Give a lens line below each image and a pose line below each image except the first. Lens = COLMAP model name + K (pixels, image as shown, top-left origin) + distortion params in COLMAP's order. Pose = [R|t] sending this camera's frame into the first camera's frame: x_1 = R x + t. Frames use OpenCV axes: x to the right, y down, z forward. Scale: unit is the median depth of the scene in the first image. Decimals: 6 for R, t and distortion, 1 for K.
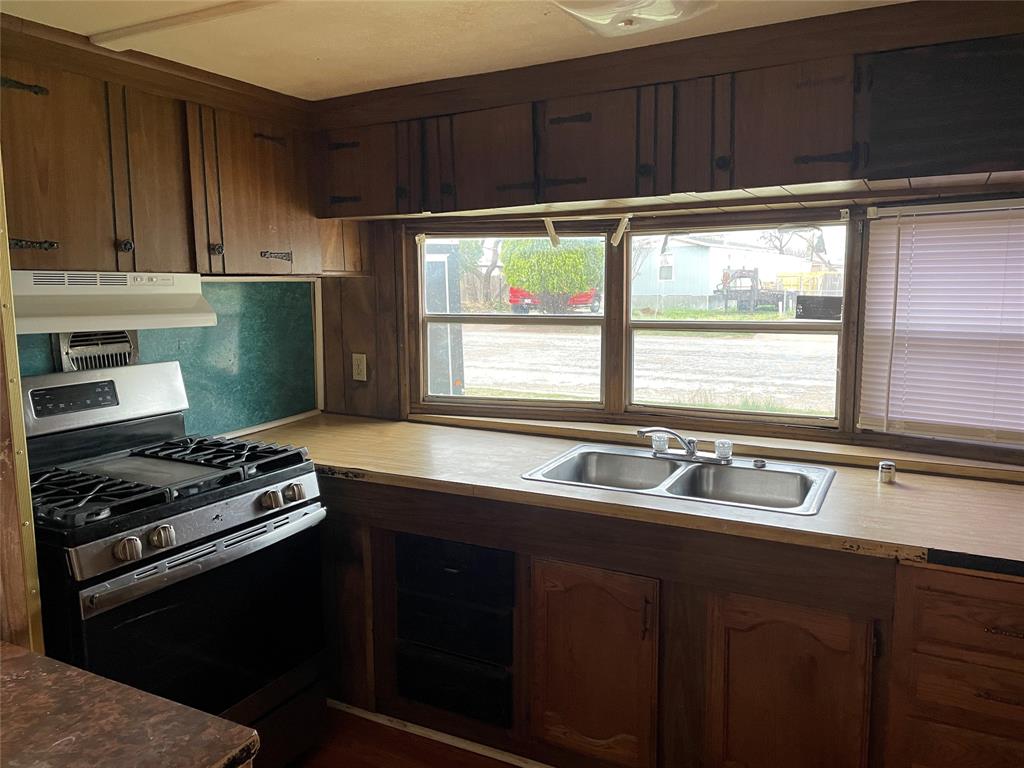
lens RADIAL K [[767.7, 0, 515.3], [0, 767.7, 378.0], [0, 0, 1]] dist [0.106471, -0.143220]
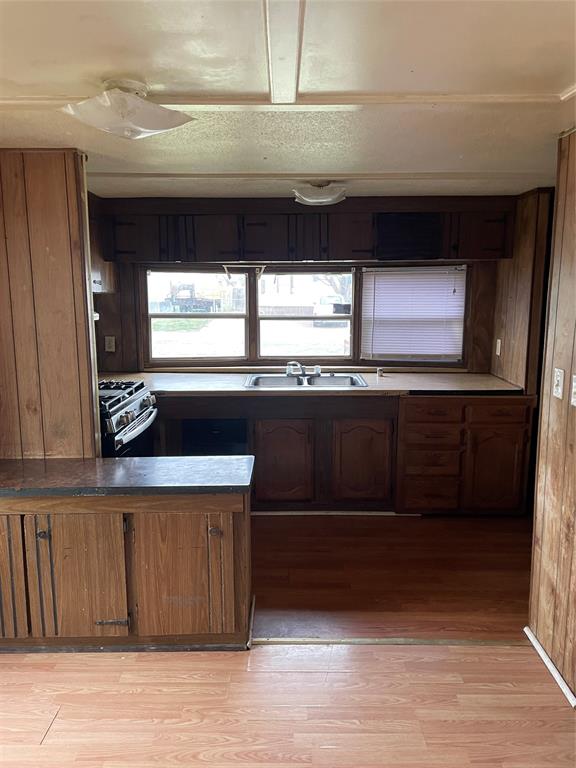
lens RADIAL K [[575.7, 0, 296.1], [0, 575.7, 379.4], [0, 0, 1]] dist [0.106471, -0.143220]
pose [[0.876218, -0.066437, 0.477314, -0.611508], [0.053724, 0.997744, 0.040253, 0.047061], [-0.478911, -0.009627, 0.877810, -0.488640]]
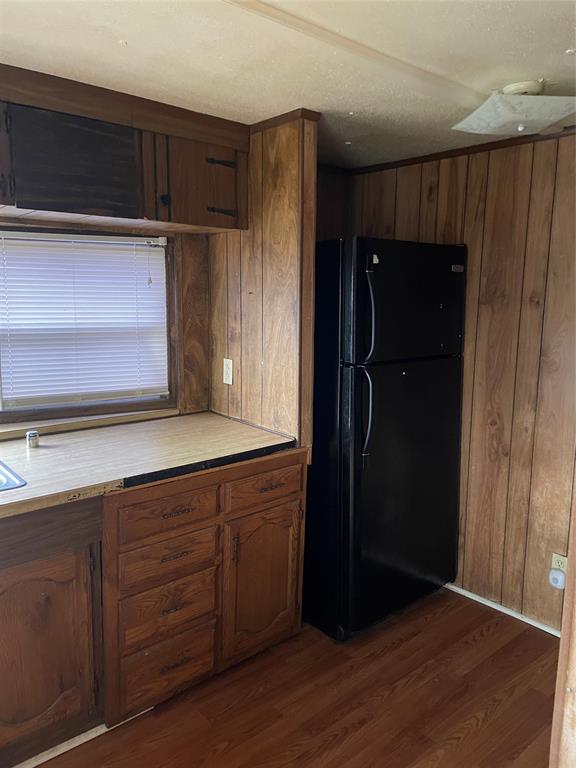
lens RADIAL K [[575.7, 0, 296.1], [0, 575.7, 379.4], [0, 0, 1]] dist [0.106471, -0.143220]
pose [[0.351250, -0.128322, 0.927446, -0.227207], [0.104131, 0.989772, 0.097508, -0.023027], [-0.930473, 0.062326, 0.361020, 0.215946]]
